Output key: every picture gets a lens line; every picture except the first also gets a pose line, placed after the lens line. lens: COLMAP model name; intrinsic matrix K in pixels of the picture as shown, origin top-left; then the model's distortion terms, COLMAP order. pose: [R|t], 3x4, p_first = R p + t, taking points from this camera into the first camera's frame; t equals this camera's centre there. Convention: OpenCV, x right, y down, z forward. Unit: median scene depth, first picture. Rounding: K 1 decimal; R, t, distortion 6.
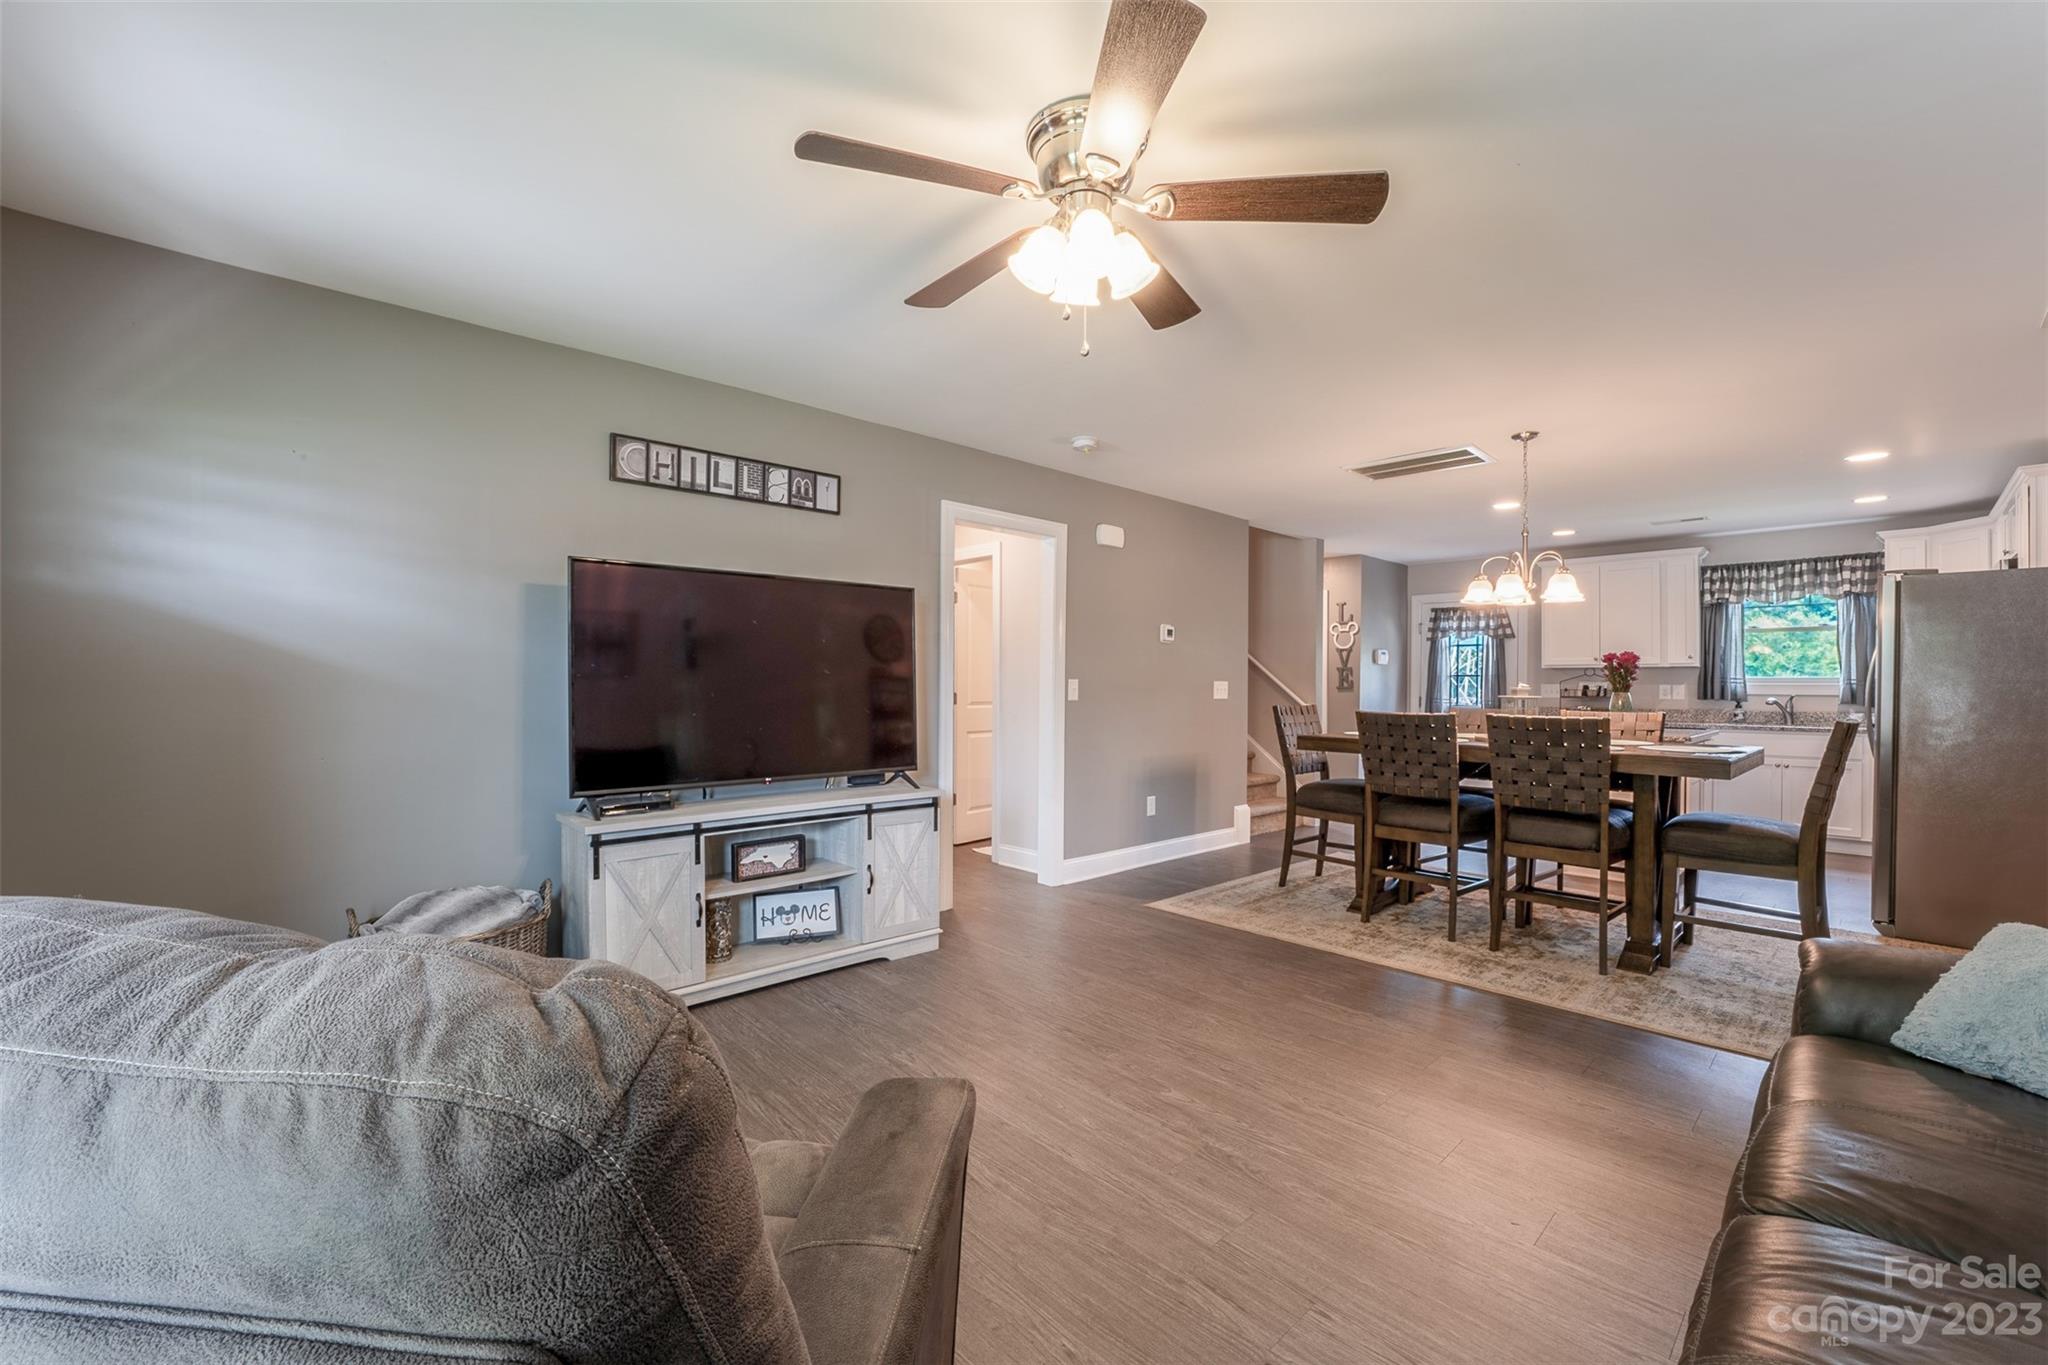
lens RADIAL K [[829.0, 0, 1018.0], [0, 829.0, 681.6], [0, 0, 1]] dist [-0.027586, 0.001913]
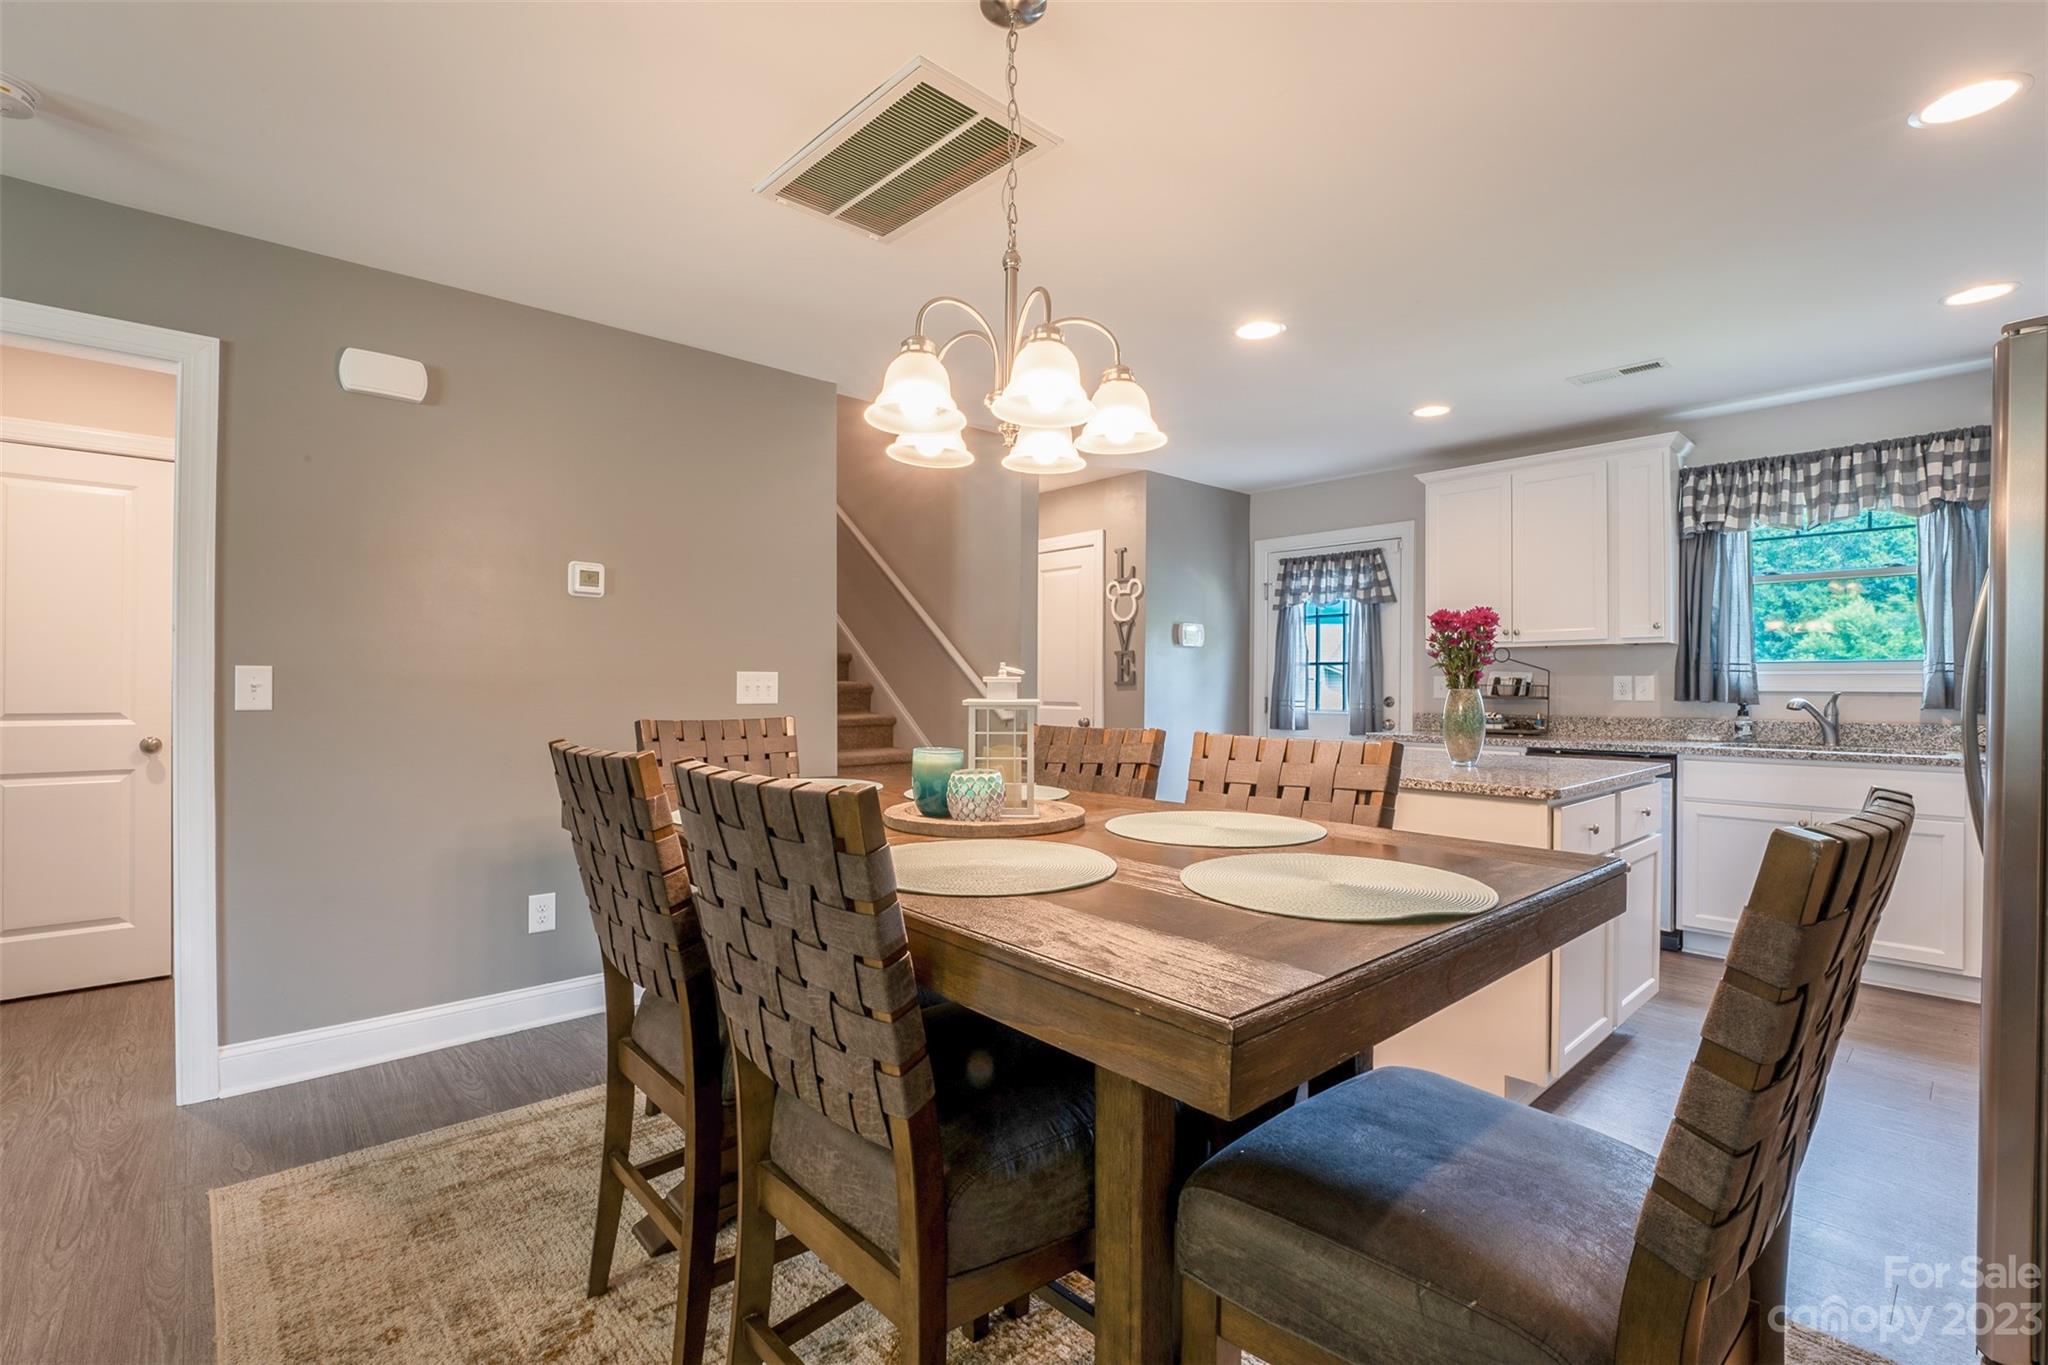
lens RADIAL K [[920.0, 0, 1016.9], [0, 920.0, 681.3], [0, 0, 1]] dist [-0.020776, 0.002952]
pose [[0.999958, -0.004428, -0.007992, 0.424569], [0.004436, 0.999990, 0.001053, 0.006214], [0.007987, -0.001088, 0.999968, 0.397974]]
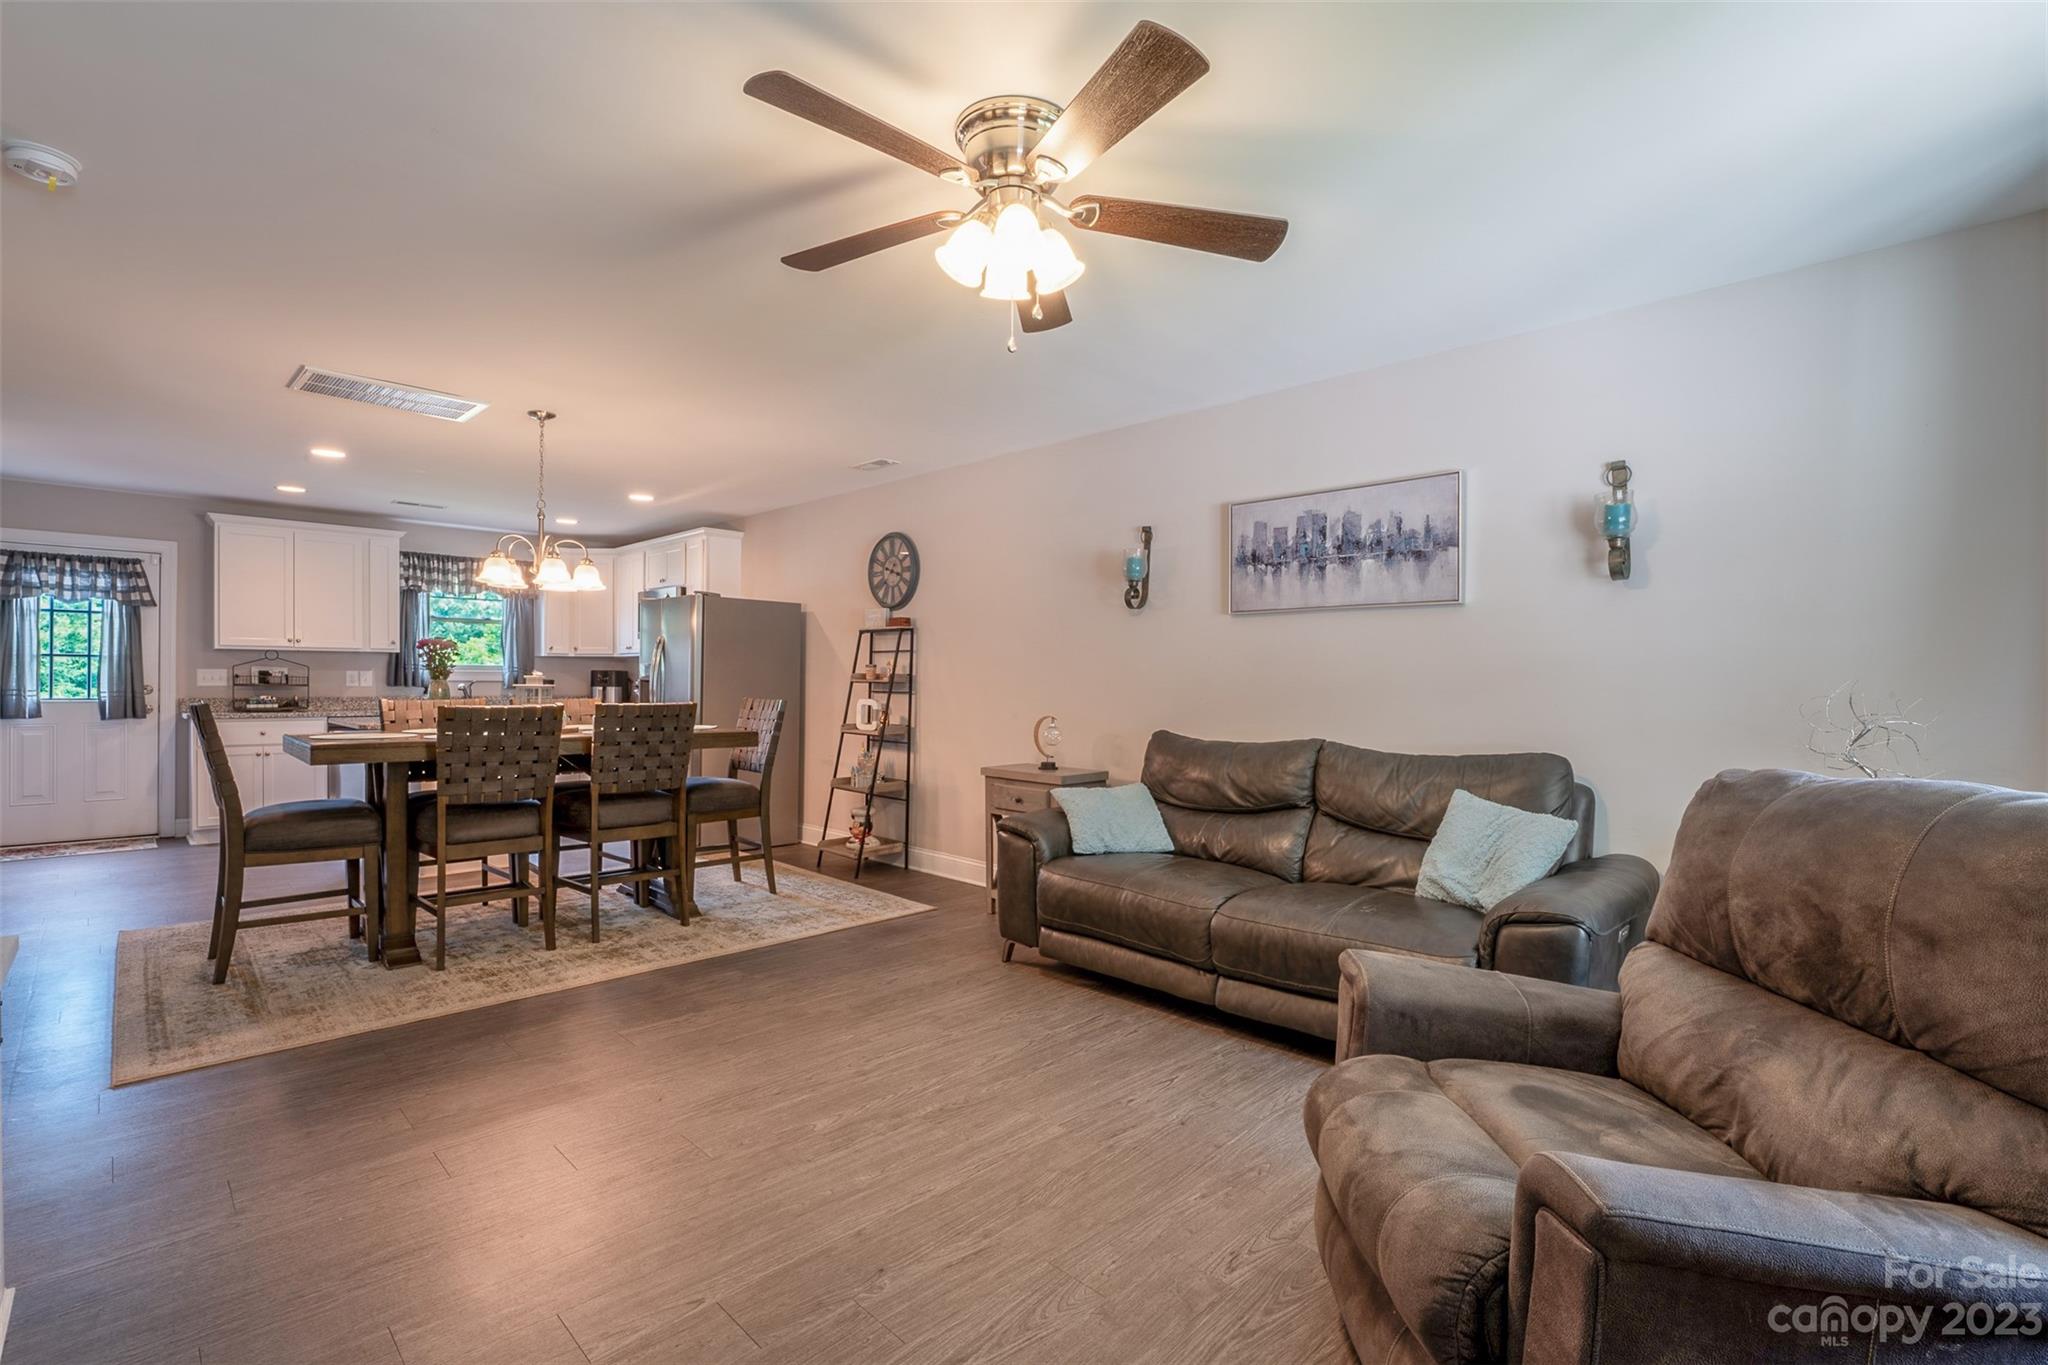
lens RADIAL K [[920.0, 0, 1019.1], [0, 920.0, 687.8], [0, 0, 1]] dist [-0.020776, 0.002952]
pose [[-0.041787, -0.014065, 0.999028, -0.329063], [-0.012370, 0.999832, 0.013559, -0.000201], [-0.999050, -0.011791, -0.041954, 0.327825]]
